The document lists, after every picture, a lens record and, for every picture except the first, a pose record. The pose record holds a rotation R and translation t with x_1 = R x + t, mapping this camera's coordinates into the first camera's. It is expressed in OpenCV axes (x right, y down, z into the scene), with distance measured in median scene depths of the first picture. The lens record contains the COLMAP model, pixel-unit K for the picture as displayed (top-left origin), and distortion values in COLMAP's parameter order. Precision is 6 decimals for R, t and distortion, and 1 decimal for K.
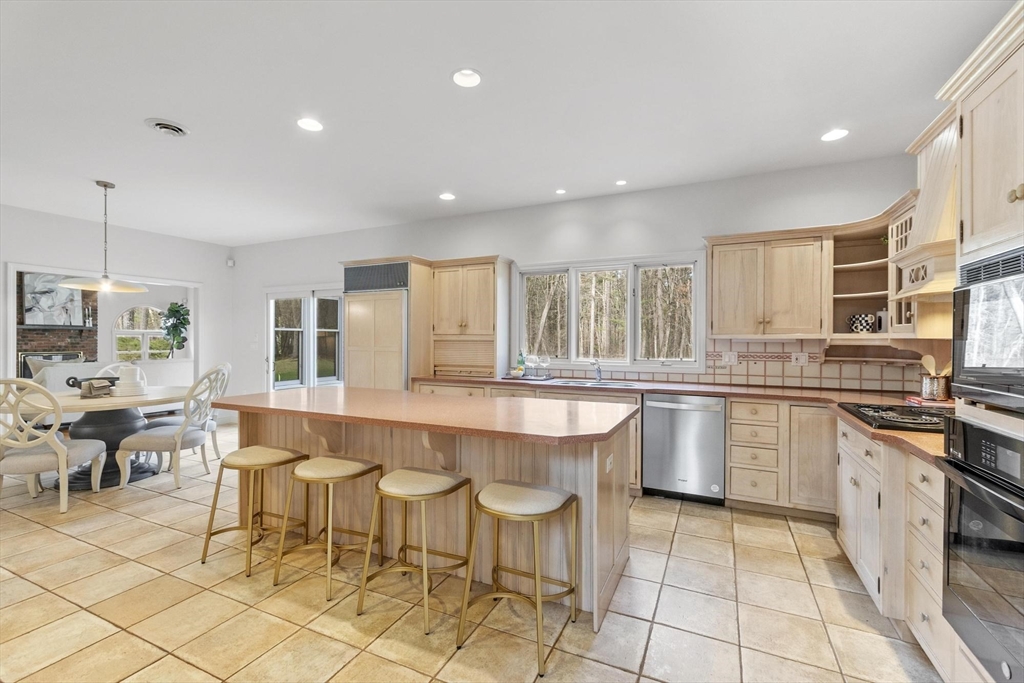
lens RADIAL K [[449.3, 0, 510.5], [0, 449.3, 339.2], [0, 0, 1]] dist [0.002351, 0.000821]
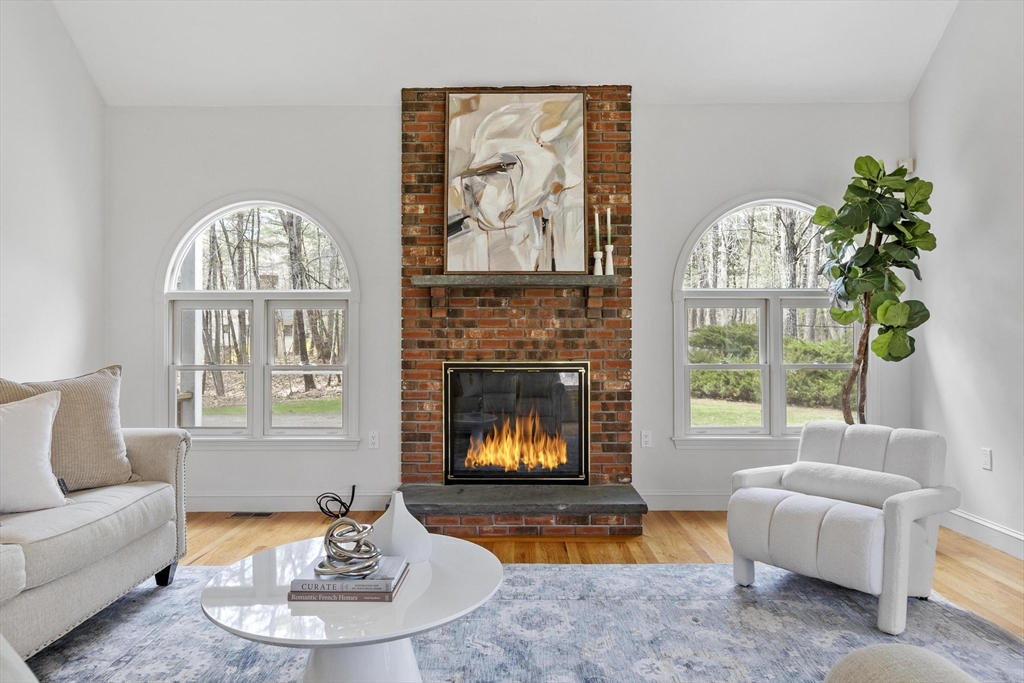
lens RADIAL K [[641.3, 0, 512.8], [0, 641.3, 339.9], [0, 0, 1]] dist [0.005555, -0.000797]
pose [[0.432264, -0.007185, -0.901718, -1.335790], [0.001534, 0.999973, -0.007232, 0.037172], [0.901746, 0.001743, 0.432263, 1.745265]]
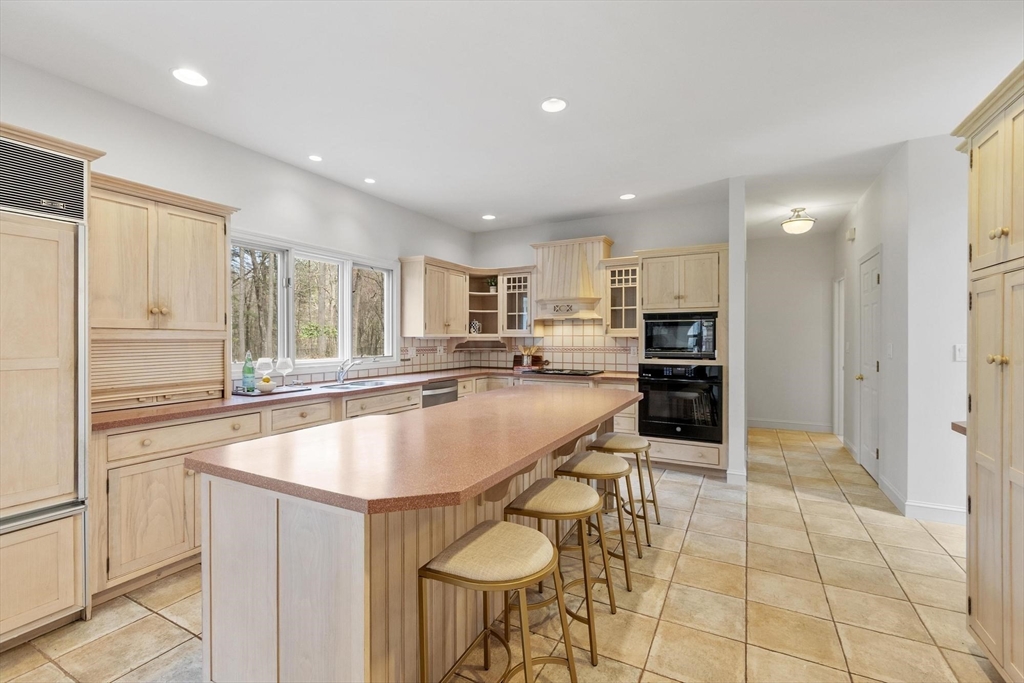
lens RADIAL K [[449.3, 0, 510.8], [0, 449.3, 341.0], [0, 0, 1]] dist [0.002351, 0.000821]
pose [[0.039271, -0.010107, 0.999177, -0.695129], [-0.000487, 0.999949, 0.010134, -0.002008], [-0.999228, -0.000885, 0.039264, 0.604858]]
